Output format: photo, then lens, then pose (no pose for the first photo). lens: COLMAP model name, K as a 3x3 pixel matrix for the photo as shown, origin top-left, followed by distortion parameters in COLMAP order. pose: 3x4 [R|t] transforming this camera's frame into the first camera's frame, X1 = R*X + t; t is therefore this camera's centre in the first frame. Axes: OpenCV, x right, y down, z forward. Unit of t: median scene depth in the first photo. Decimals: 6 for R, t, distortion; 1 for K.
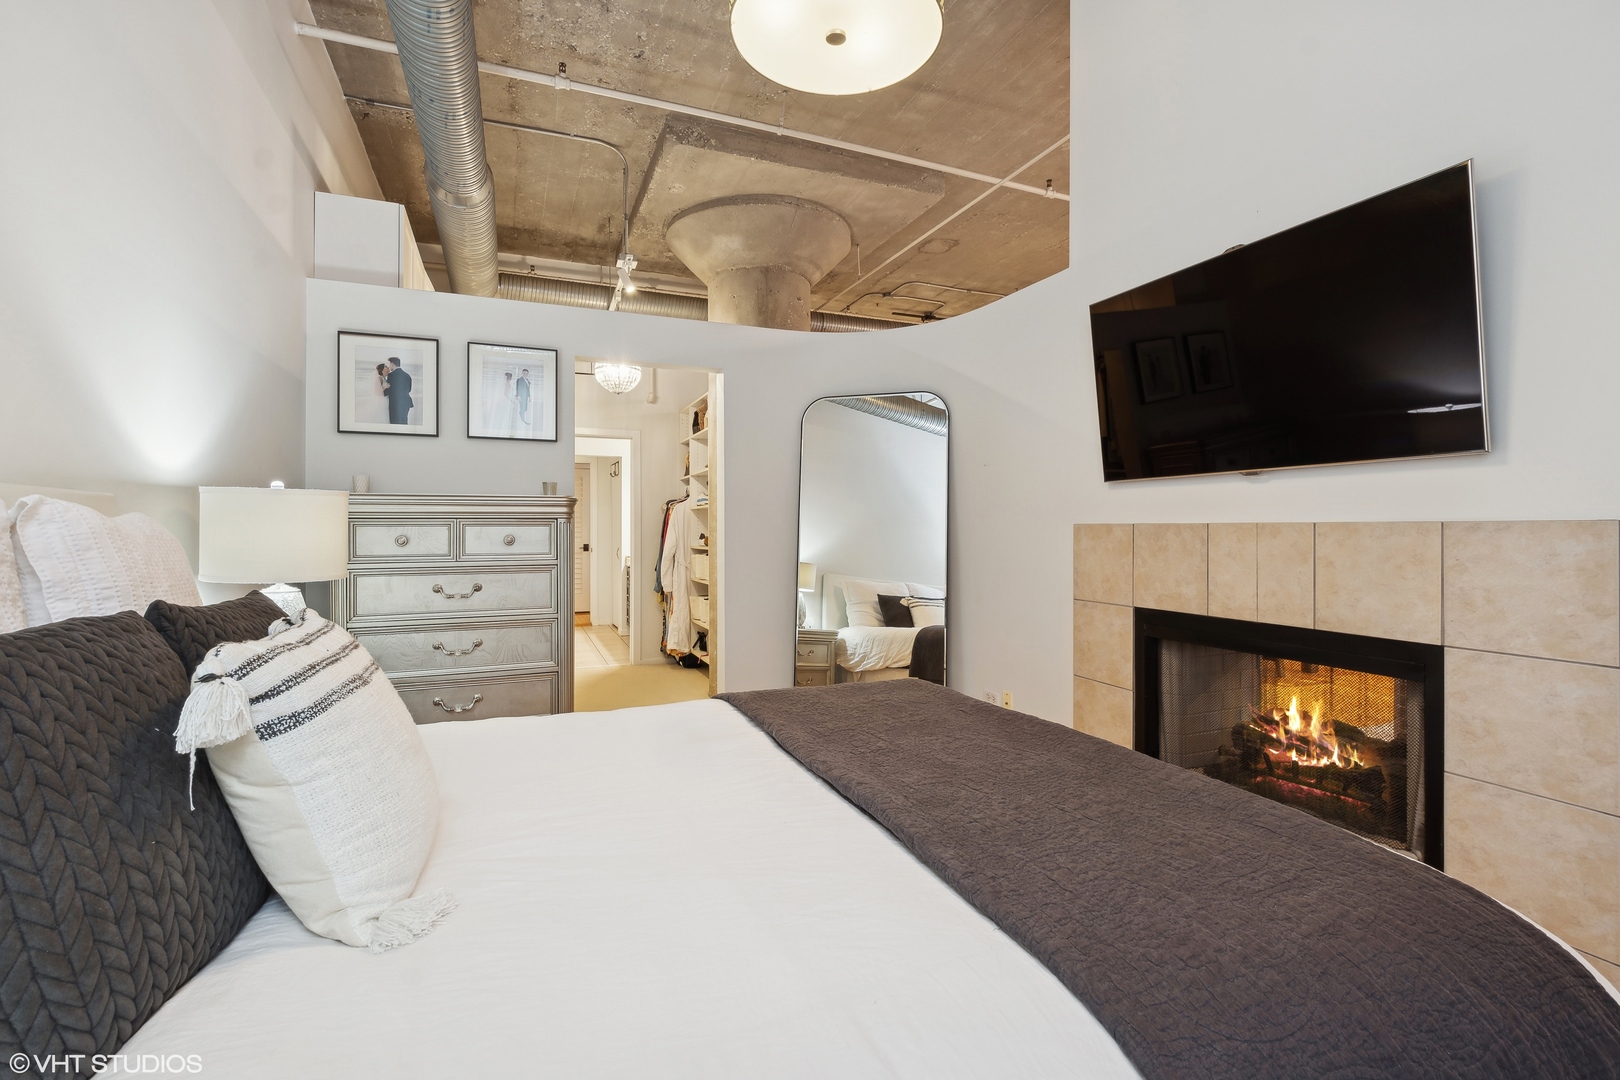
lens RADIAL K [[727.7, 0, 810.1], [0, 727.7, 520.6], [0, 0, 1]] dist [-0.001625, -0.000025]
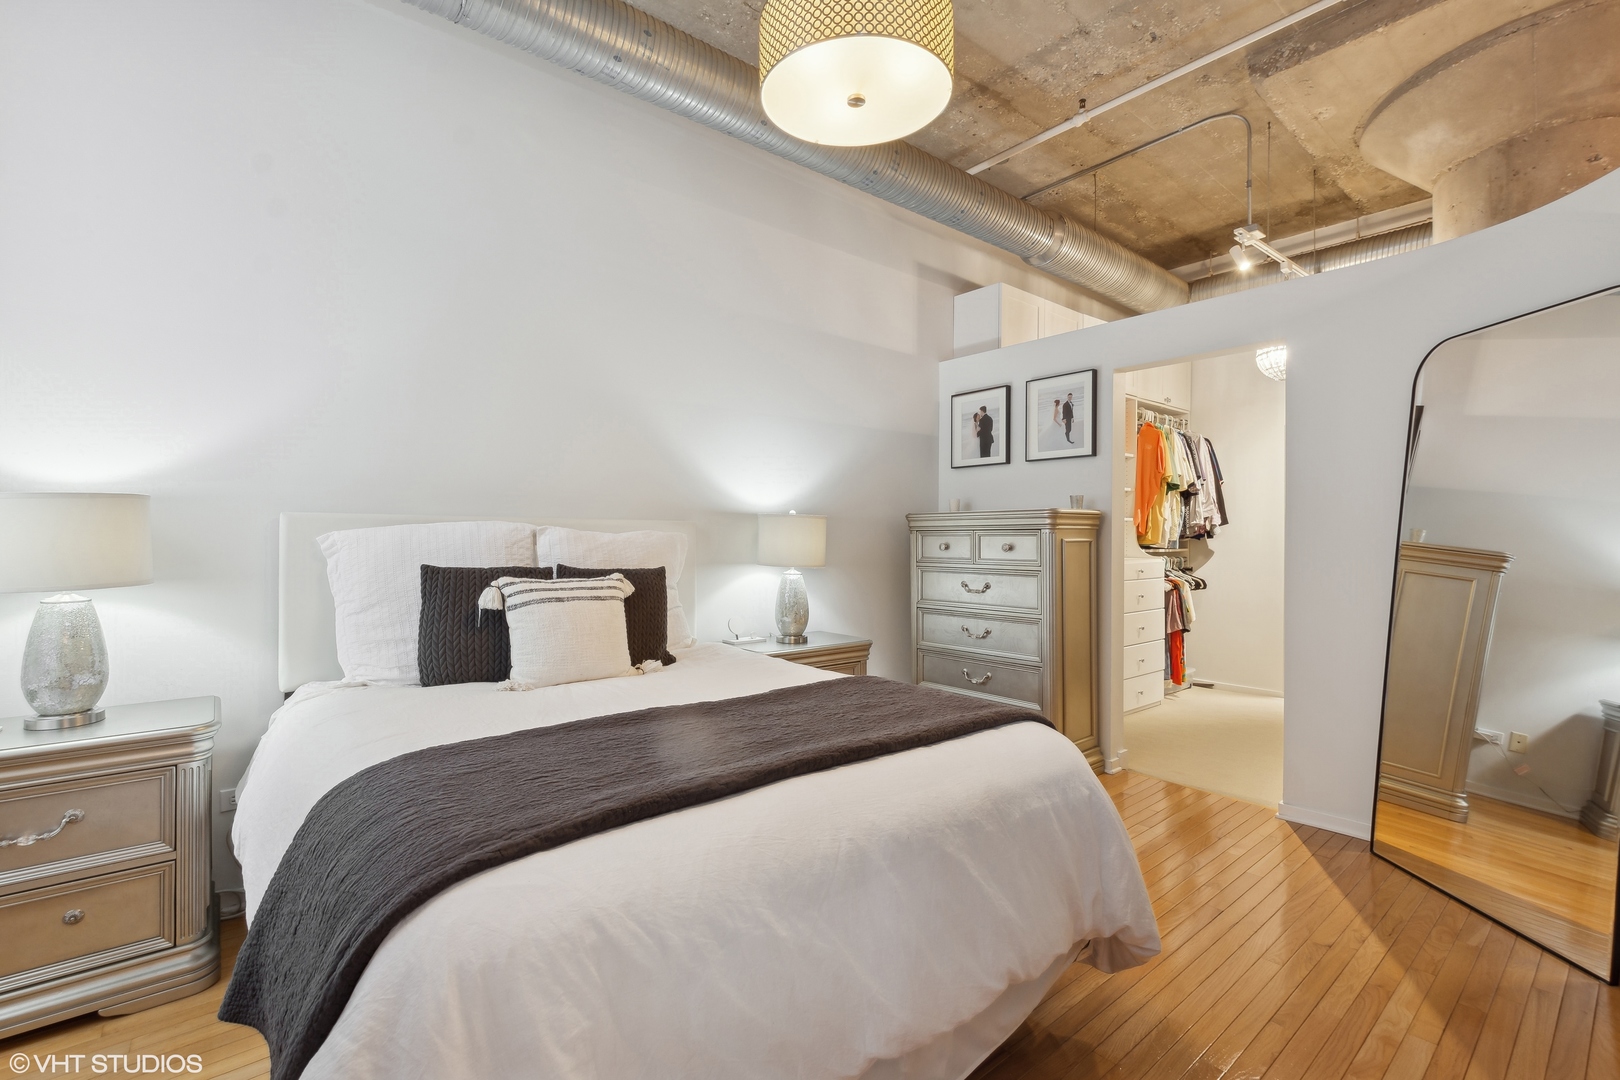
lens RADIAL K [[727.3, 0, 810.0], [0, 727.3, 532.0], [0, 0, 1]] dist [-0.000614, -0.000002]
pose [[0.309469, -0.007424, -0.950881, 0.538741], [0.008791, 0.999949, -0.004946, 0.003592], [0.950869, -0.006828, 0.309518, 0.288531]]
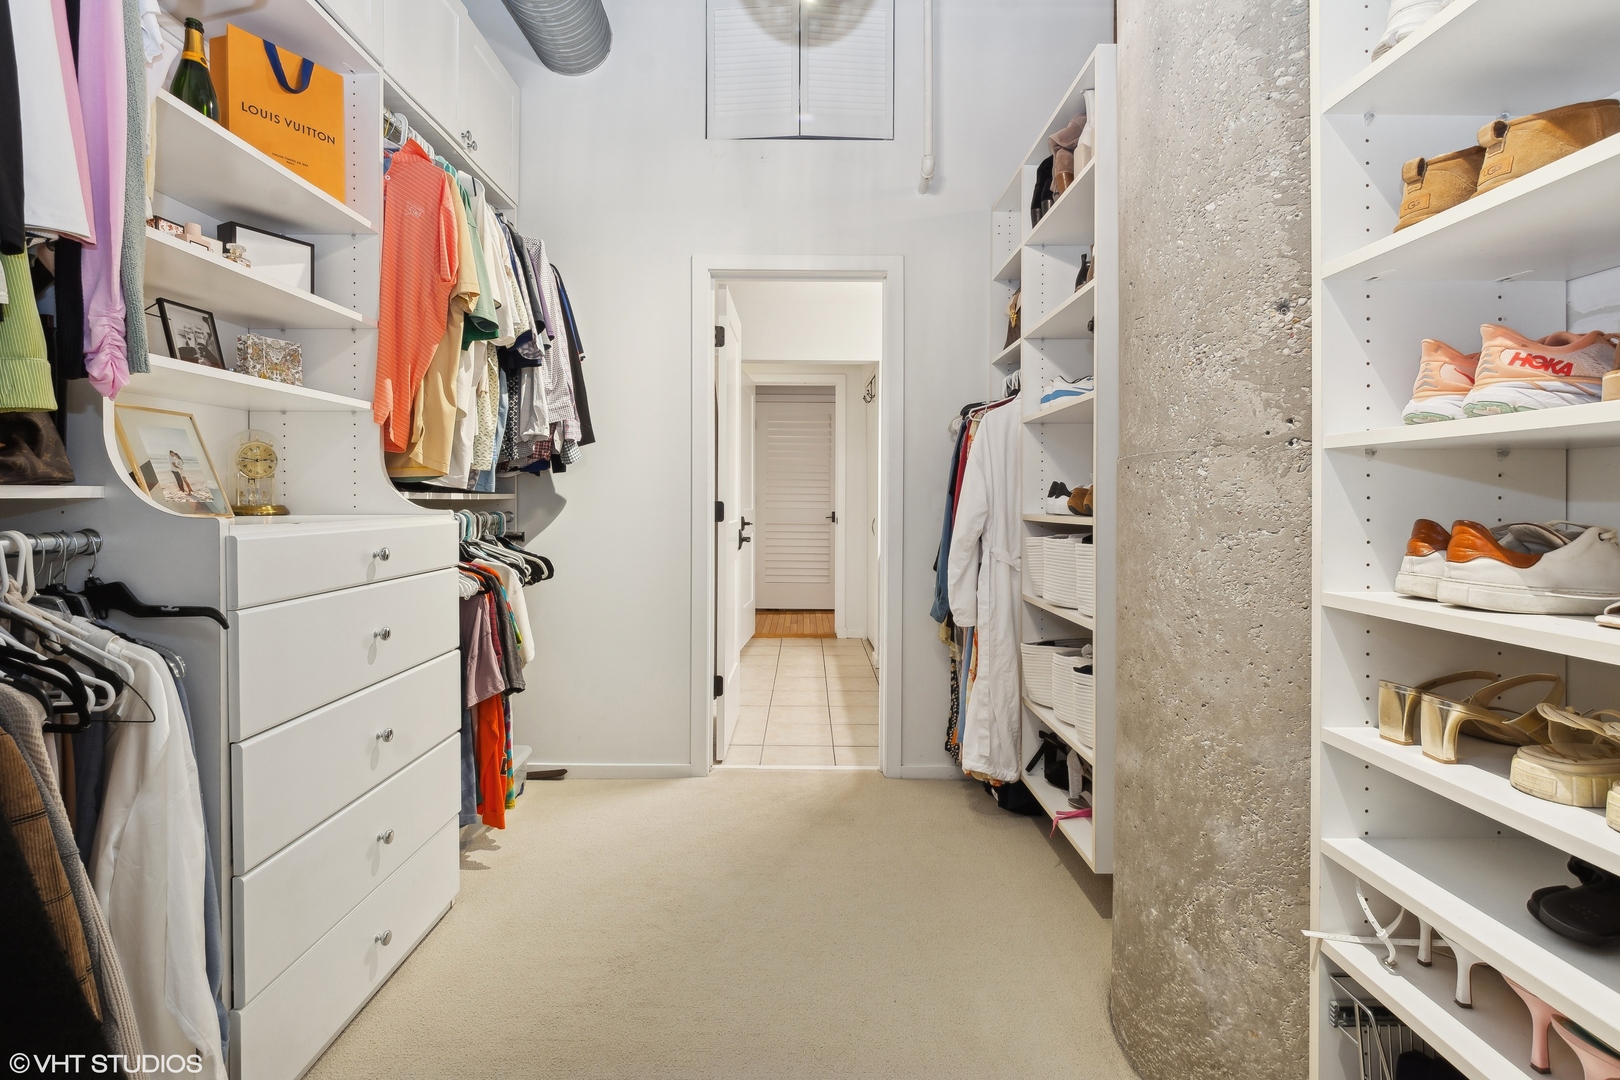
lens RADIAL K [[727.7, 0, 810.1], [0, 727.7, 520.6], [0, 0, 1]] dist [-0.001625, -0.000025]
pose [[0.929175, 0.015483, -0.369317, -0.223542], [-0.001274, 0.999251, 0.038687, 0.041167], [0.369639, -0.035477, 0.928498, 1.047436]]
